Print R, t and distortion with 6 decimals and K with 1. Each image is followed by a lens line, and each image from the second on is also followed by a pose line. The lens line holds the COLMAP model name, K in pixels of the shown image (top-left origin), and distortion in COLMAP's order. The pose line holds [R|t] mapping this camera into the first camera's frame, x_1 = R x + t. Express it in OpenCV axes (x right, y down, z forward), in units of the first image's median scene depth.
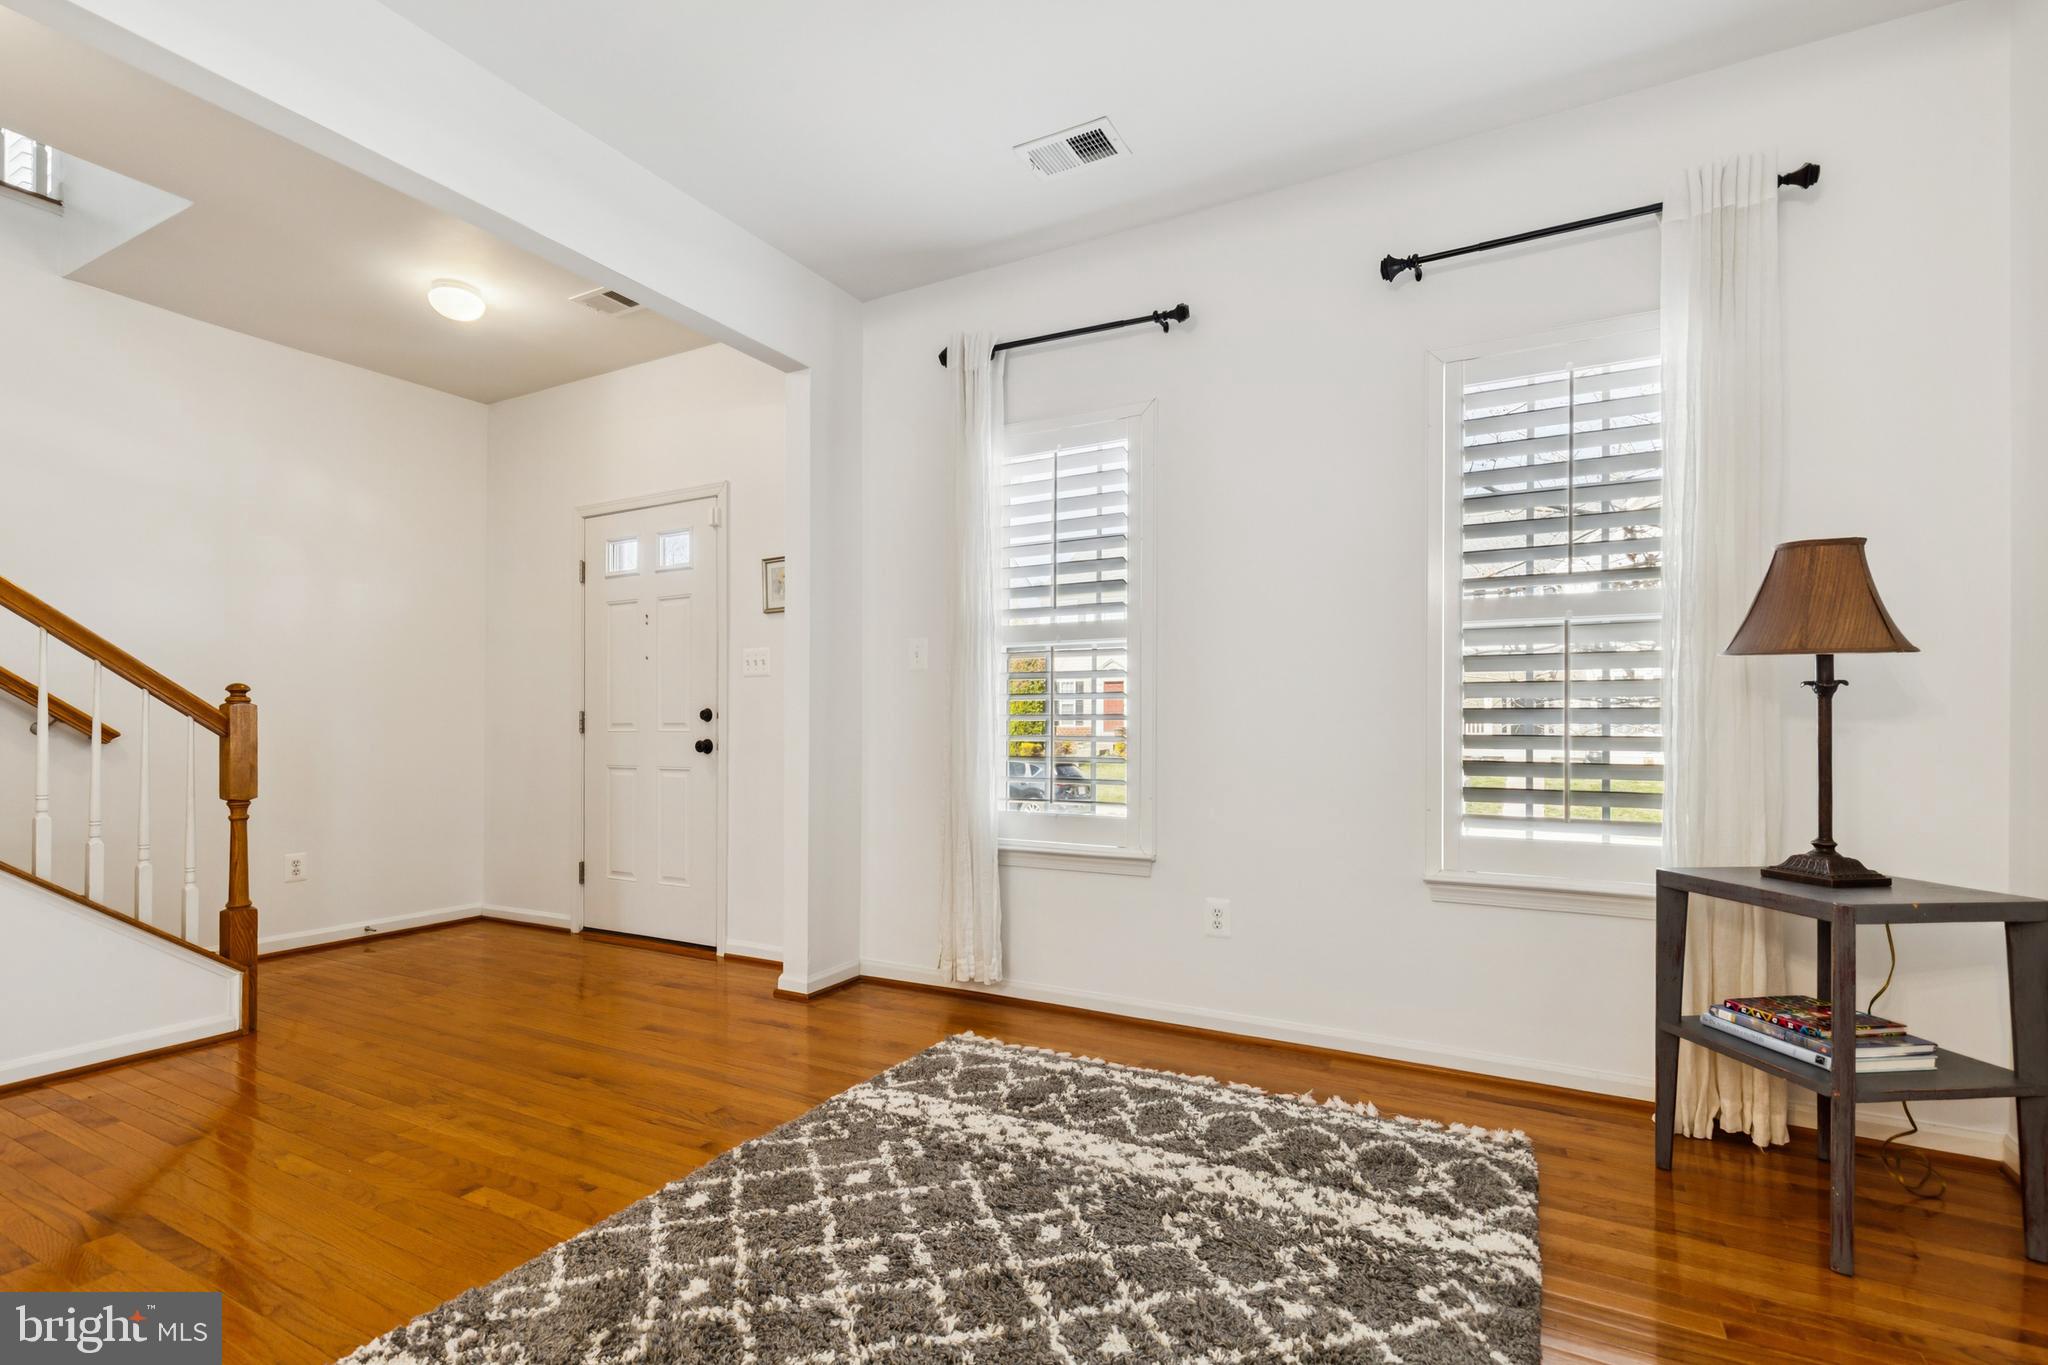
lens RADIAL K [[941.9, 0, 1016.2], [0, 941.9, 710.9], [0, 0, 1]] dist [-0.001381, -0.000152]
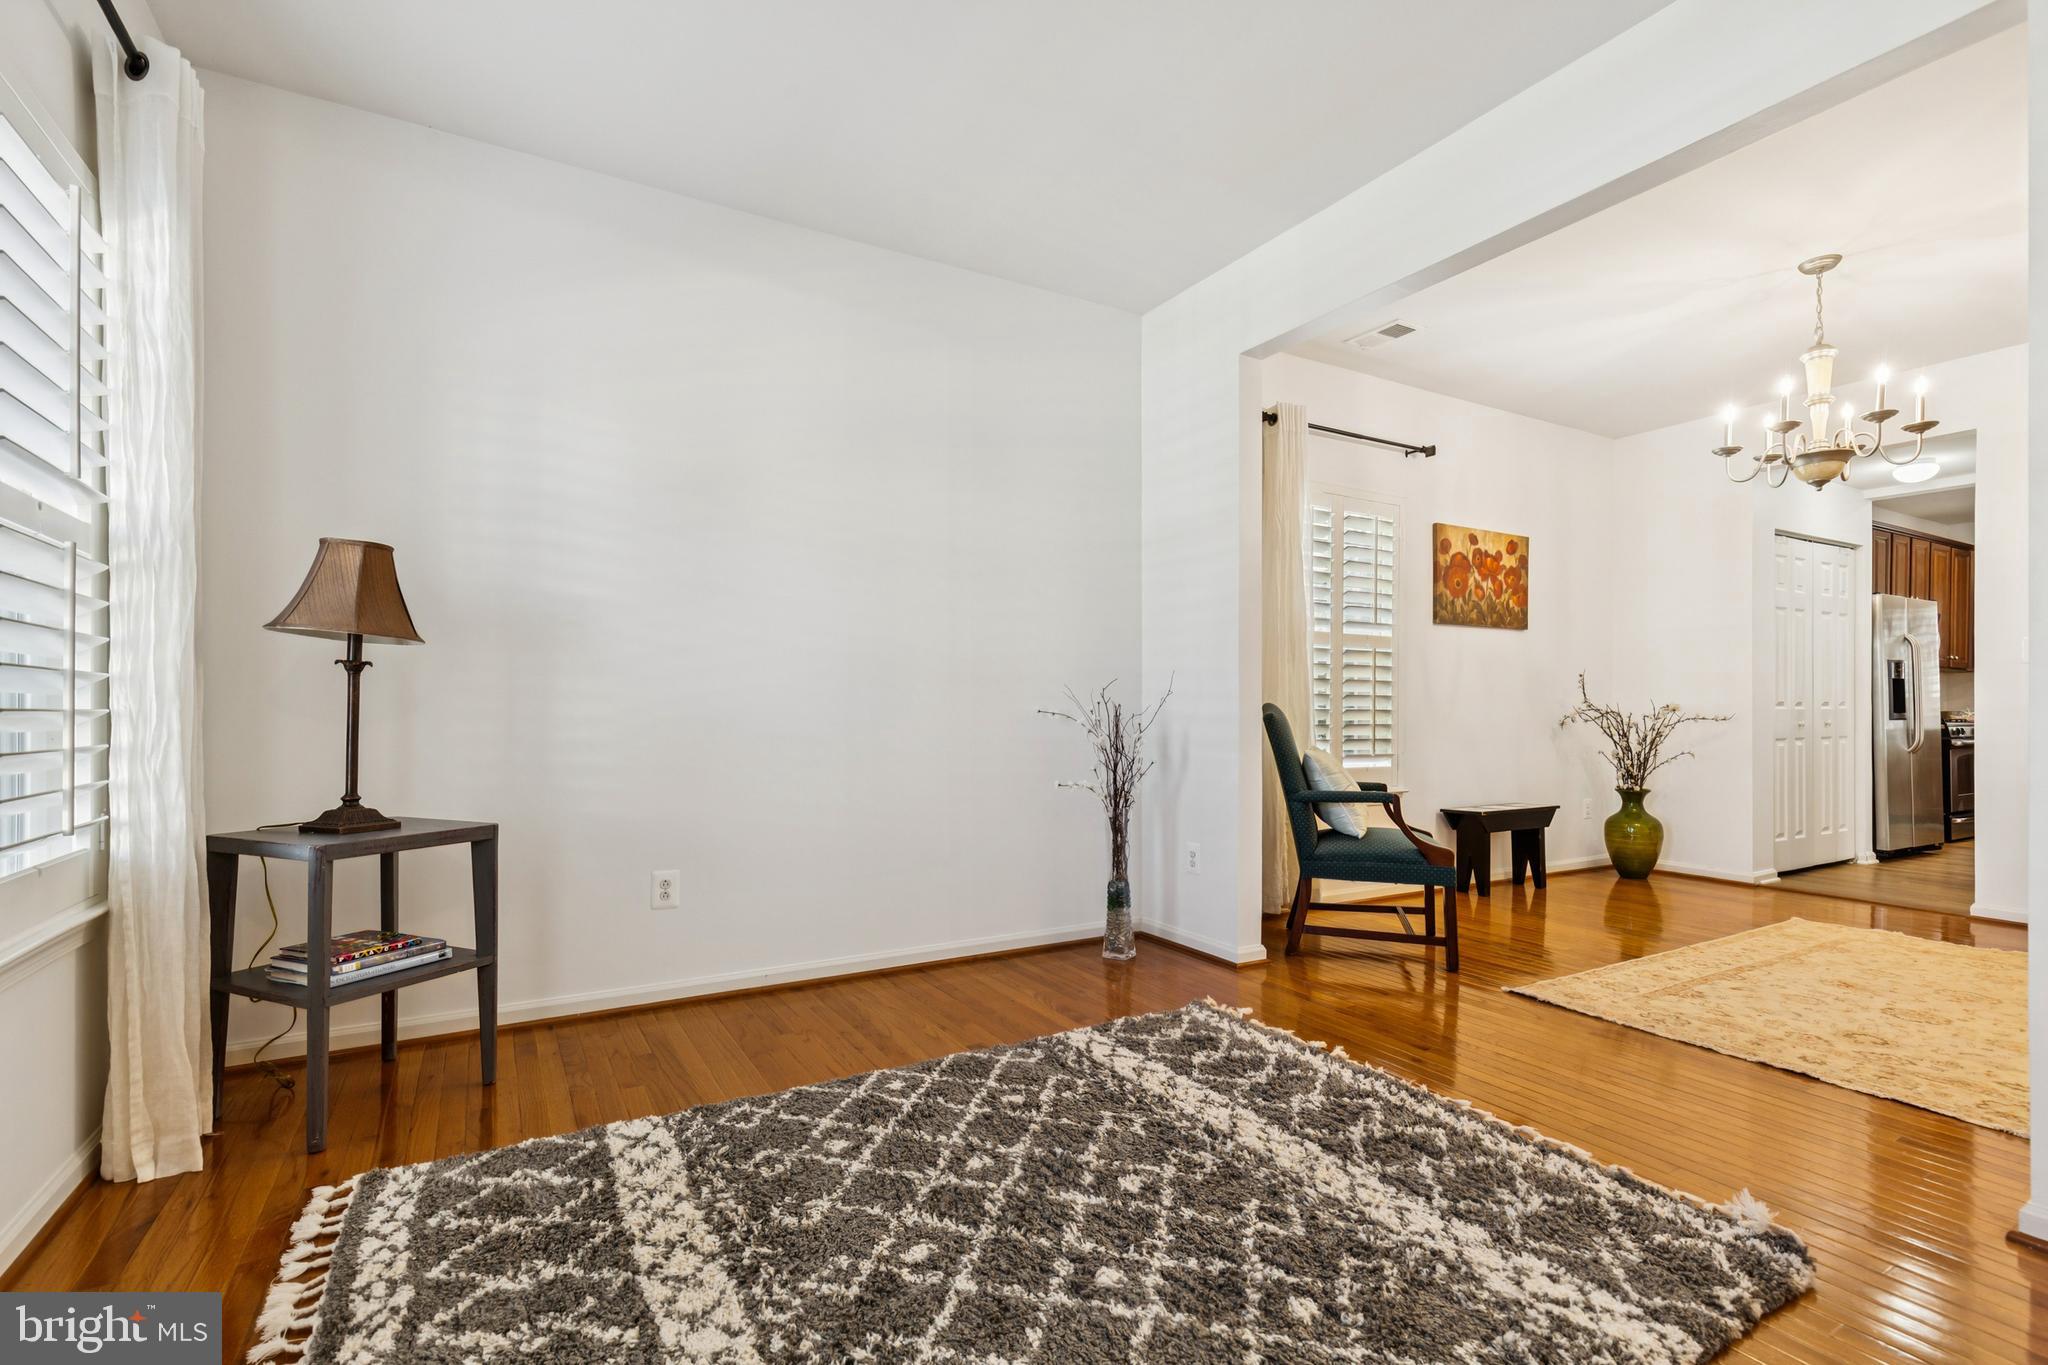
lens RADIAL K [[941.9, 0, 1016.2], [0, 941.9, 710.9], [0, 0, 1]] dist [-0.001381, -0.000152]
pose [[-0.852361, -0.005356, 0.522927, -0.479951], [-0.010228, 0.999927, -0.006429, 0.030054], [-0.522854, -0.010828, -0.852353, 1.602269]]
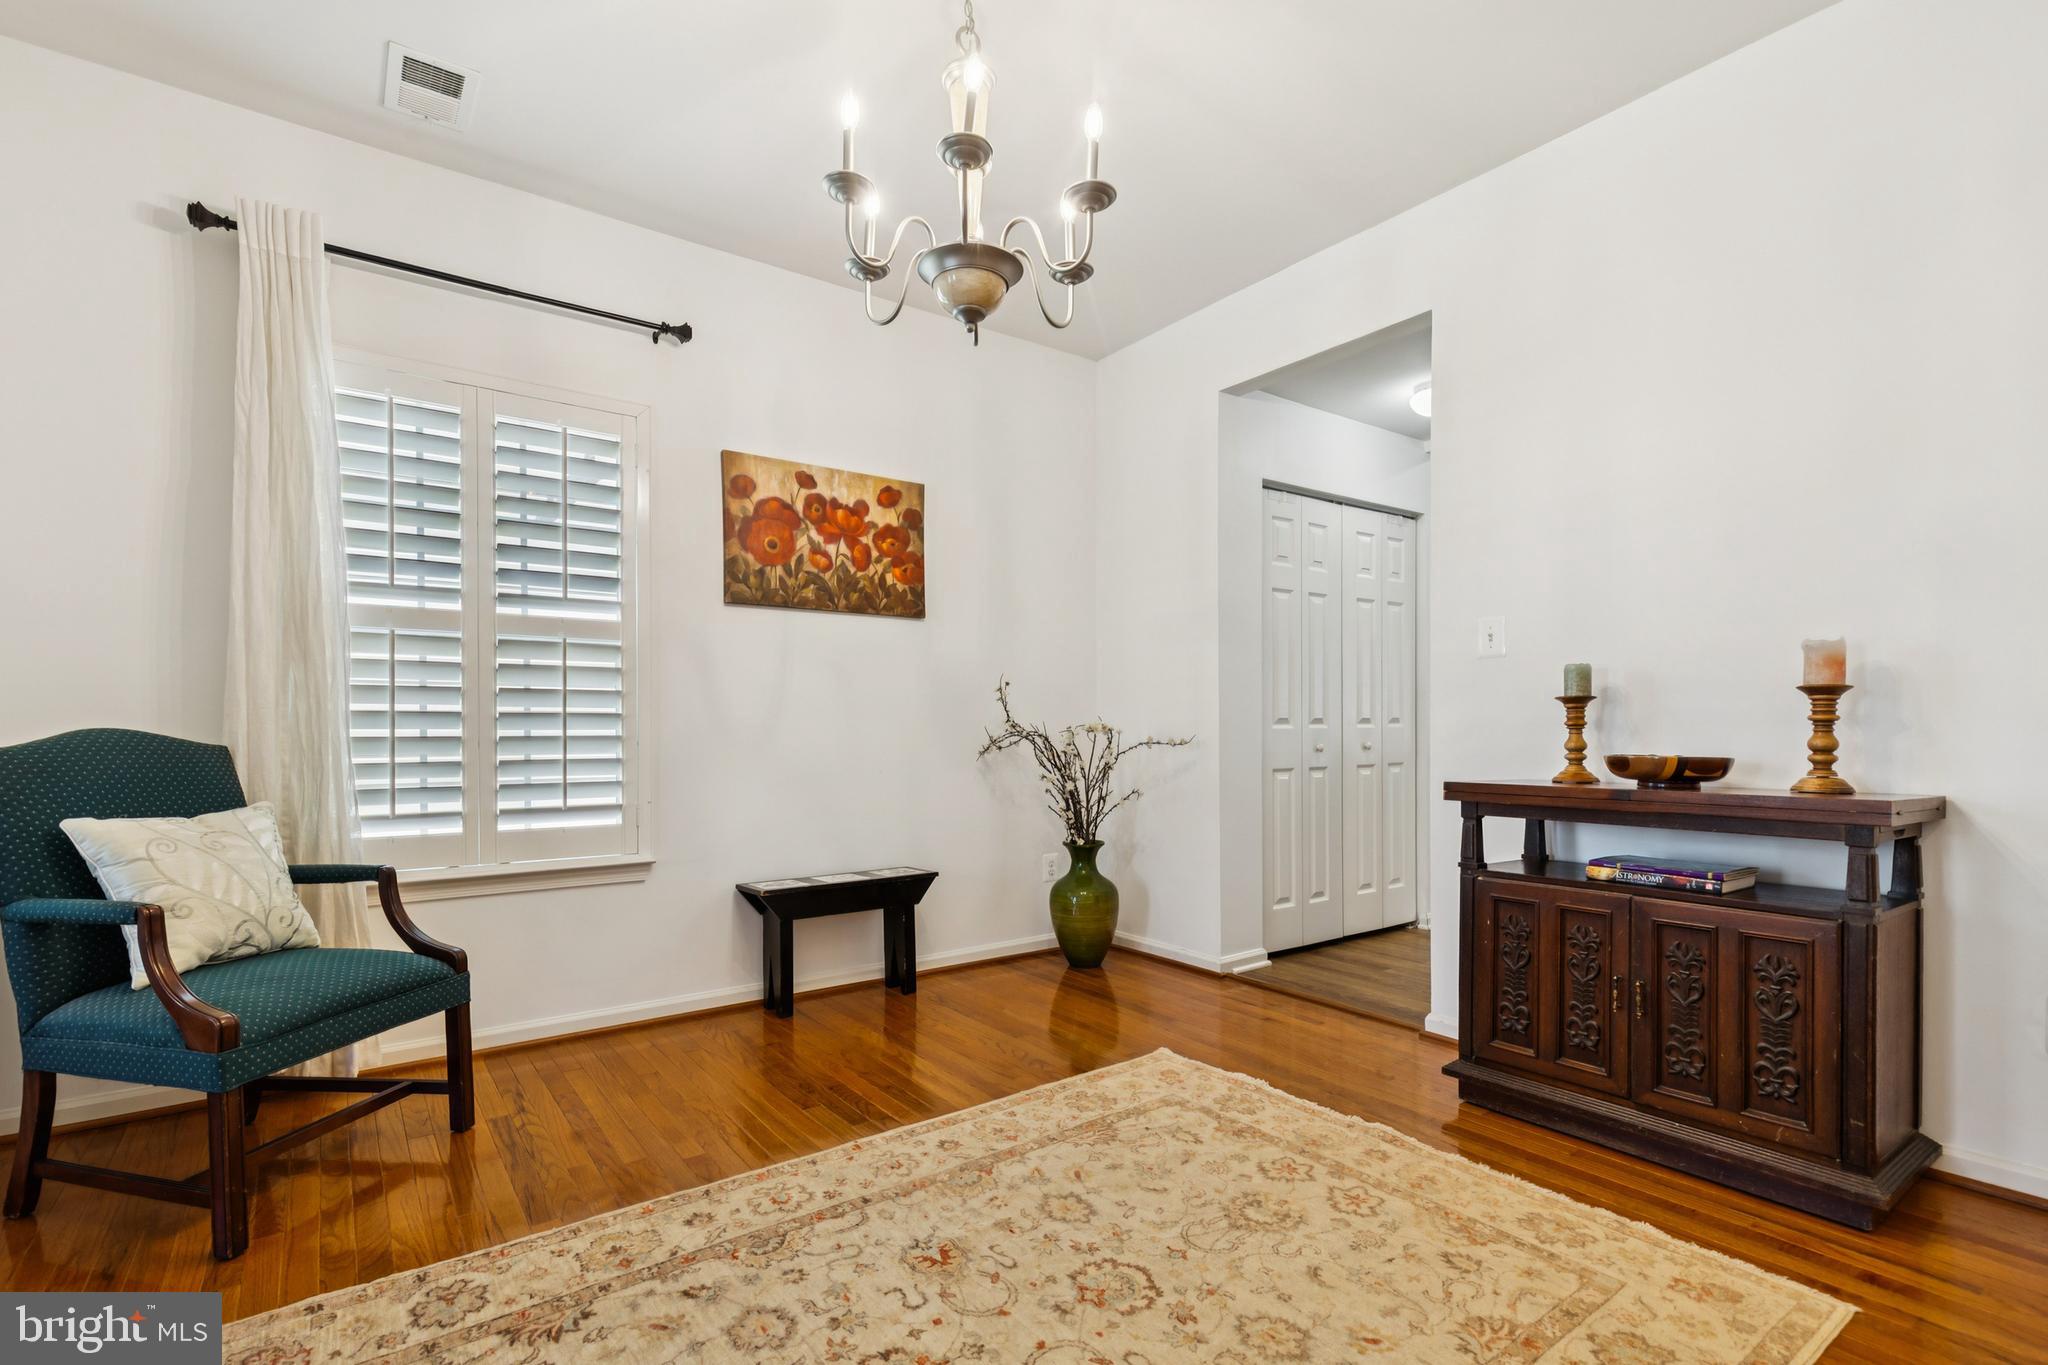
lens RADIAL K [[945.8, 0, 1021.6], [0, 945.8, 753.9], [0, 0, 1]] dist [0.000400, 0.000279]
pose [[-0.905187, -0.009941, 0.424898, -0.535105], [-0.002904, 0.999848, 0.017205, 0.028253], [-0.425004, 0.014339, -0.905078, 1.505761]]
